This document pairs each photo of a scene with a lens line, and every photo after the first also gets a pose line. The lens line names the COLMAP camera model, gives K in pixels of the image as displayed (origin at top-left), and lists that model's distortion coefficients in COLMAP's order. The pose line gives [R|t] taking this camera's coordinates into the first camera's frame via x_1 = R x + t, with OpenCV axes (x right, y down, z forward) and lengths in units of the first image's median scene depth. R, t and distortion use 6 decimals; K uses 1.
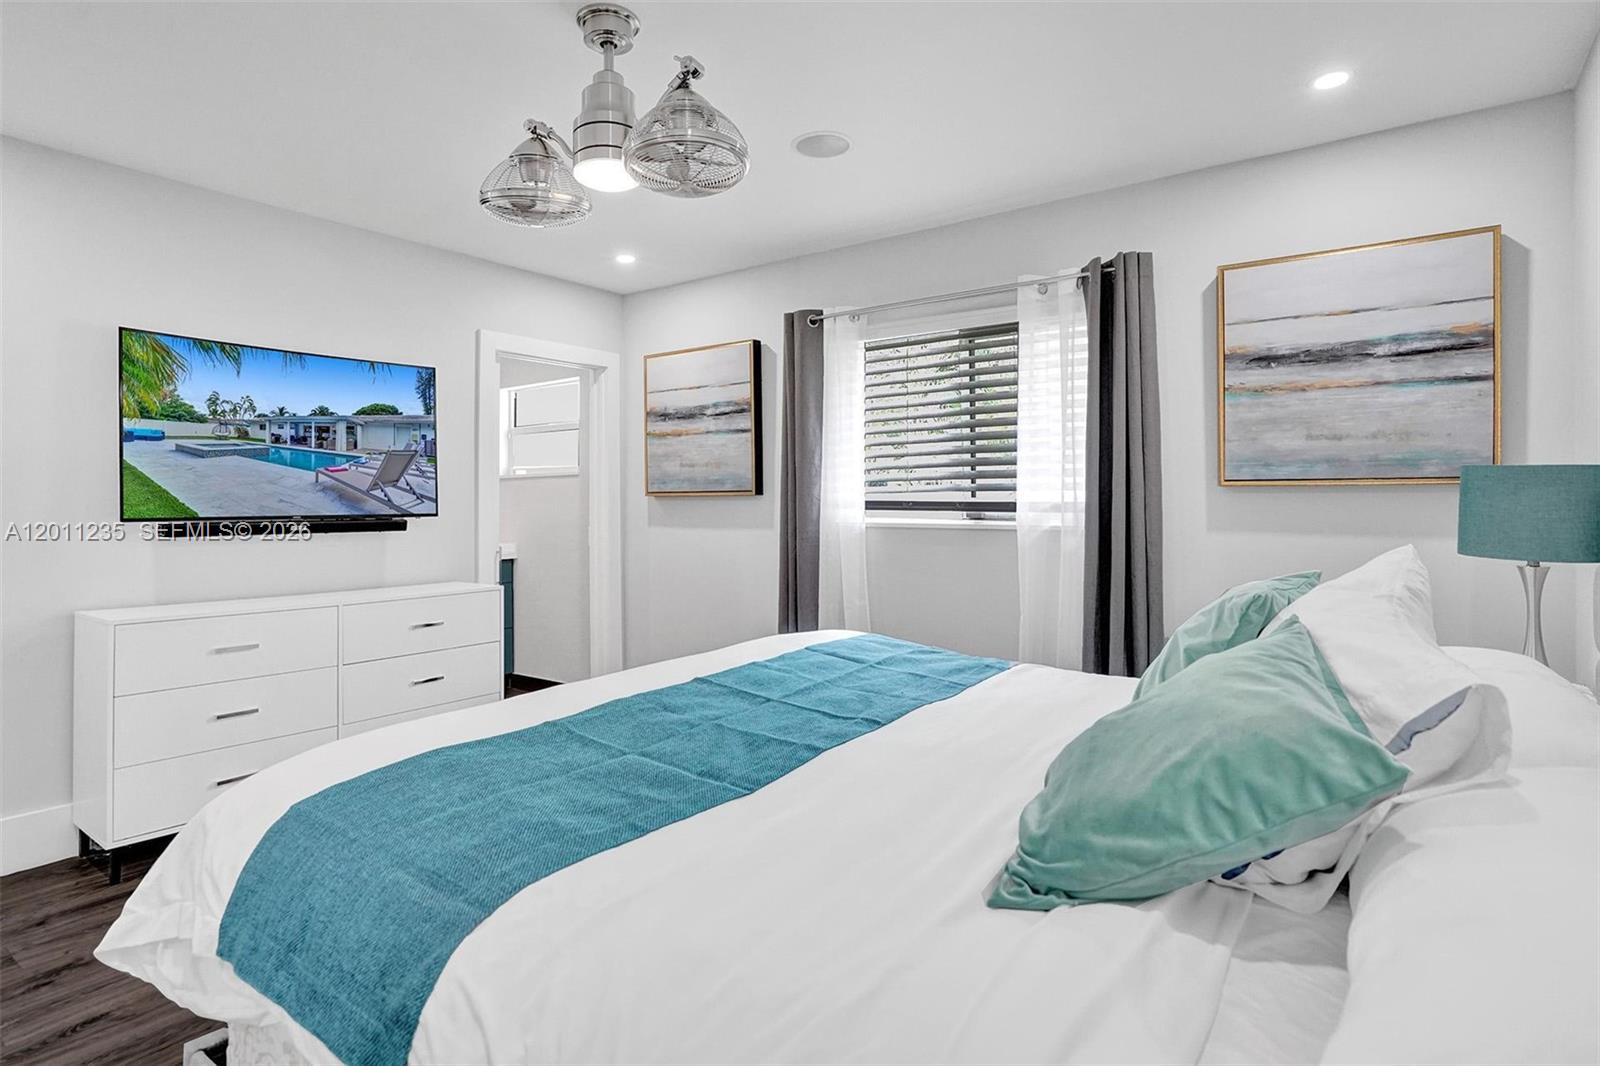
lens RADIAL K [[907.8, 0, 841.0], [0, 907.8, 531.7], [0, 0, 1]] dist [0.002421, -0.000456]
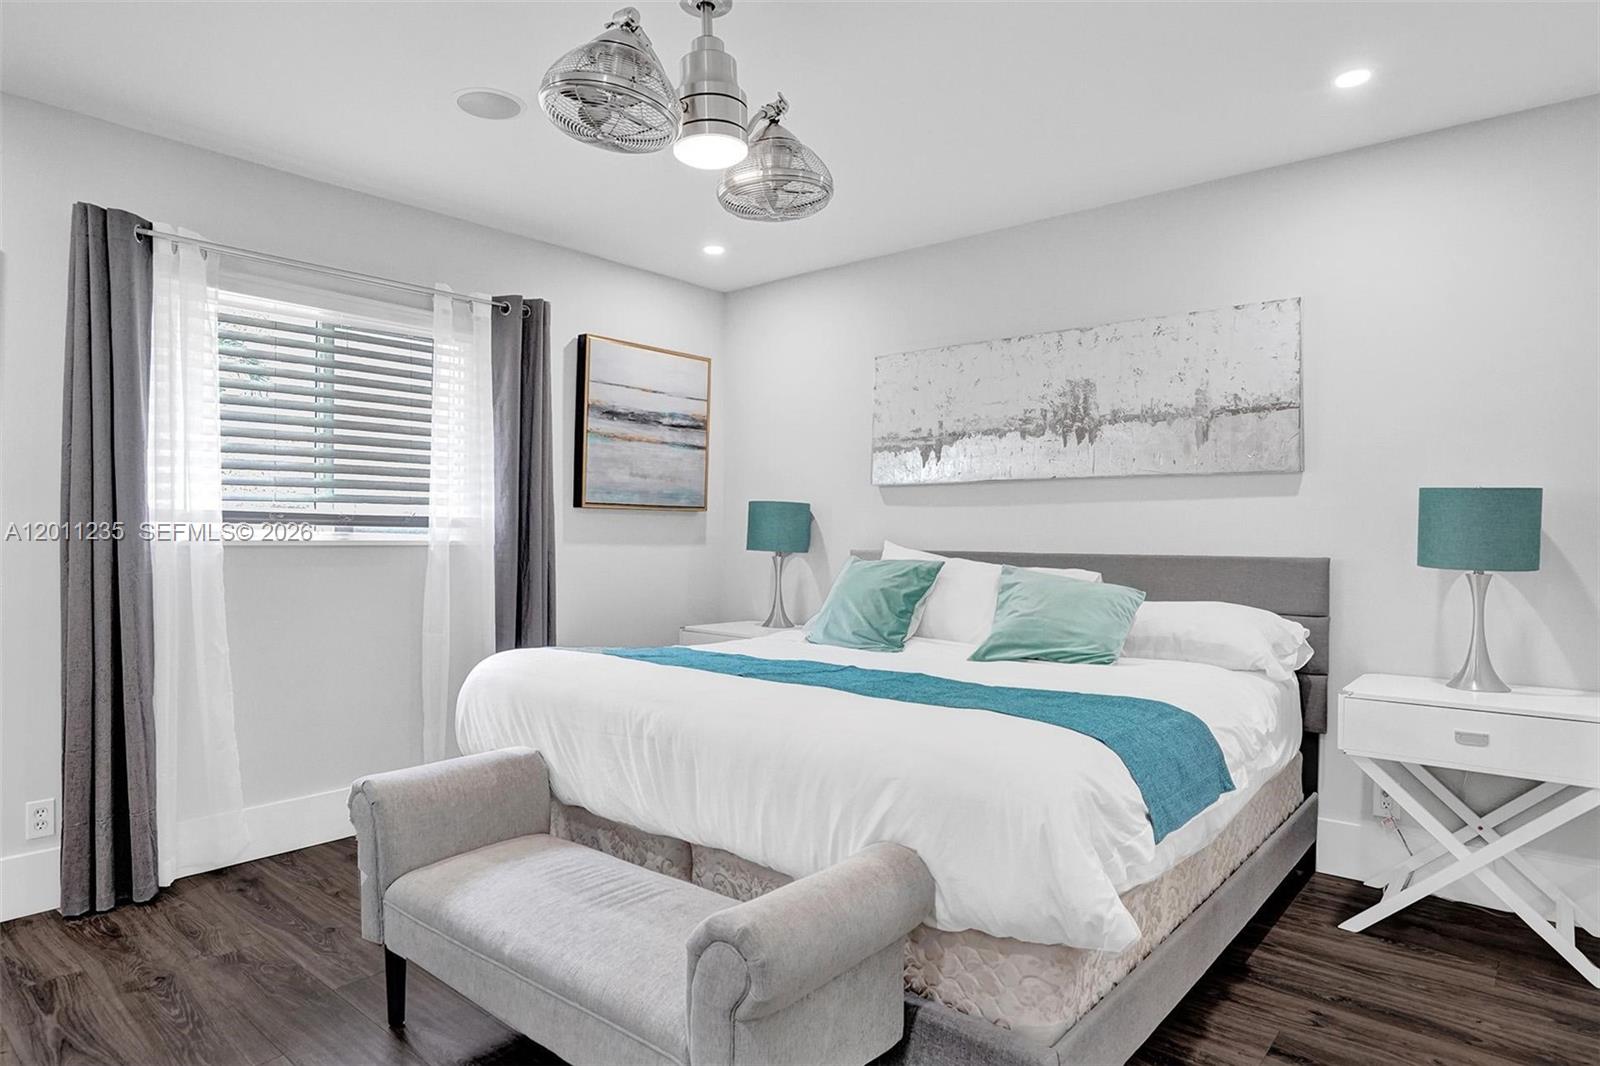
lens RADIAL K [[928.4, 0, 792.1], [0, 928.4, 528.1], [0, 0, 1]] dist [-0.004384, -0.000248]
pose [[0.072399, 0.001231, 0.997375, -1.071346], [0.017627, 0.999841, -0.002513, -0.016546], [-0.997220, 0.017763, 0.072366, 0.786129]]
